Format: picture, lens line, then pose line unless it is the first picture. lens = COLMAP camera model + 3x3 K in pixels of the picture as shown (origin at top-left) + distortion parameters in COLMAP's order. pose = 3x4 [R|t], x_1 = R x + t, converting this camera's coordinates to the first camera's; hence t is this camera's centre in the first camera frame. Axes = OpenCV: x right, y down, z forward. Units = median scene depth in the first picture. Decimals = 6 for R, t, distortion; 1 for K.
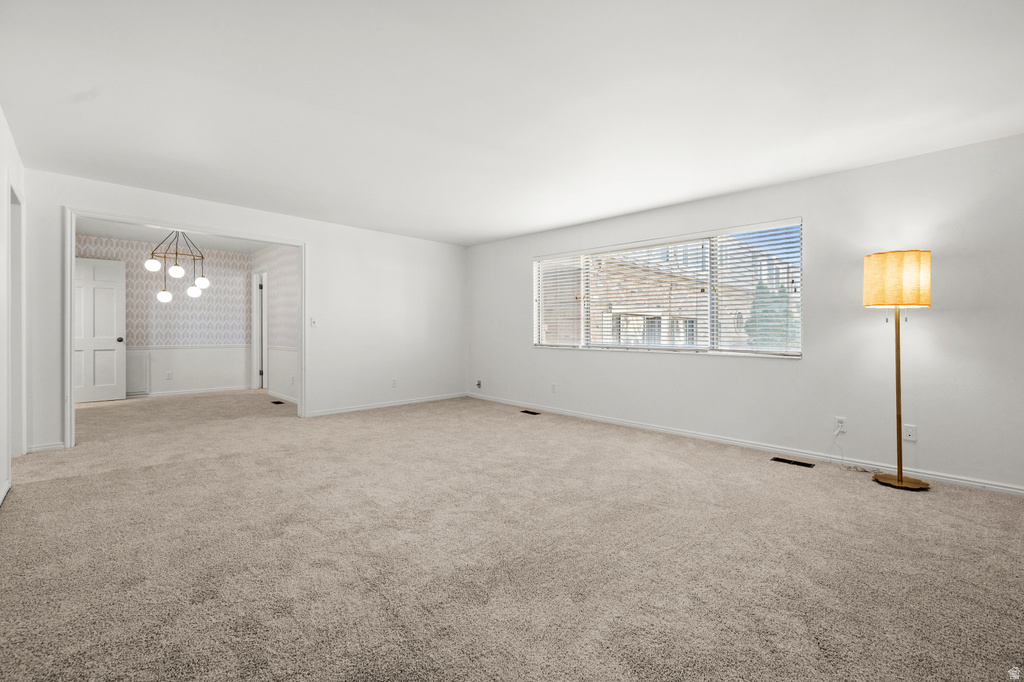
lens RADIAL K [[417.1, 0, 526.9], [0, 417.1, 328.3], [0, 0, 1]] dist [0.001258, -0.000205]
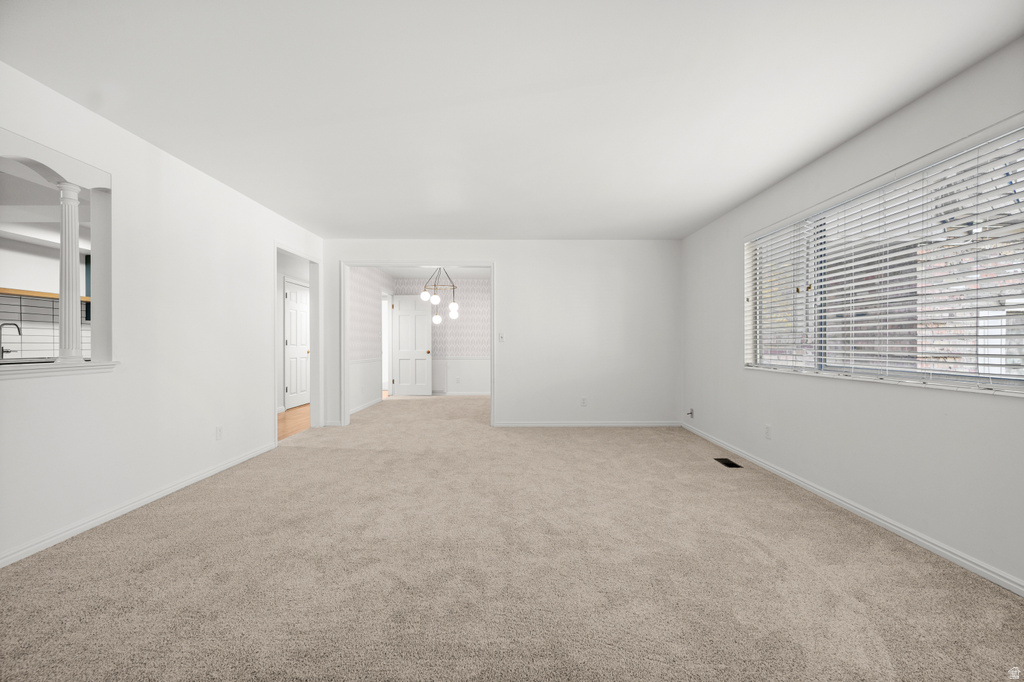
lens RADIAL K [[417.1, 0, 527.0], [0, 417.1, 341.7], [0, 0, 1]] dist [0.001258, -0.000205]
pose [[0.714197, -0.009419, -0.699881, 0.407498], [0.008118, 0.999954, -0.005174, 0.003549], [0.699898, -0.001986, 0.714240, 0.434306]]
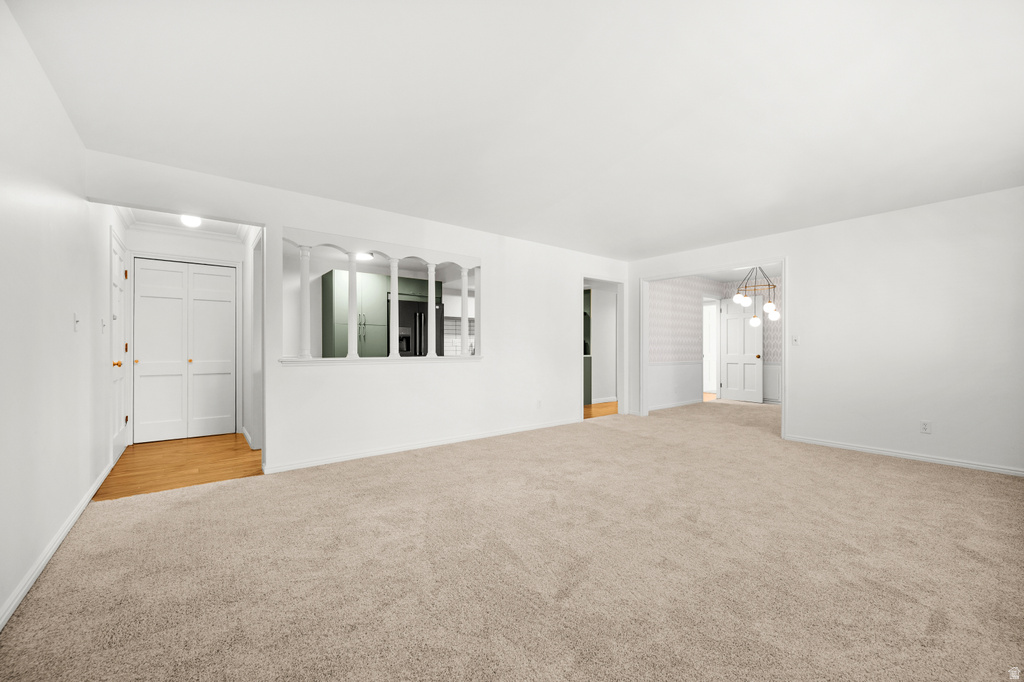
lens RADIAL K [[417.1, 0, 507.2], [0, 417.1, 345.3], [0, 0, 1]] dist [0.001258, -0.000205]
pose [[-0.139238, -0.011872, -0.990188, 0.748348], [0.002838, 0.999919, -0.012388, 0.009872], [0.990255, -0.004535, -0.139193, 0.730369]]
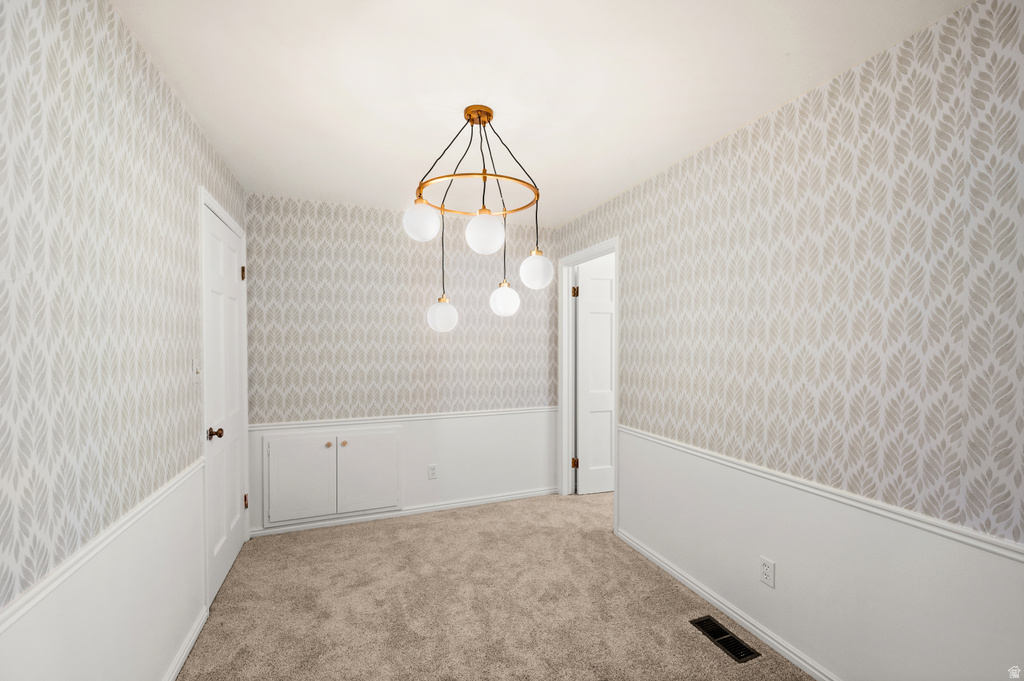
lens RADIAL K [[410.9, 0, 515.0], [0, 410.9, 343.8], [0, 0, 1]] dist [-0.001078, -0.000064]
pose [[0.904481, -0.010264, -0.426391, -1.072554], [0.011036, 0.999939, -0.000660, -0.082873], [0.426372, -0.004108, 0.904539, 1.140922]]
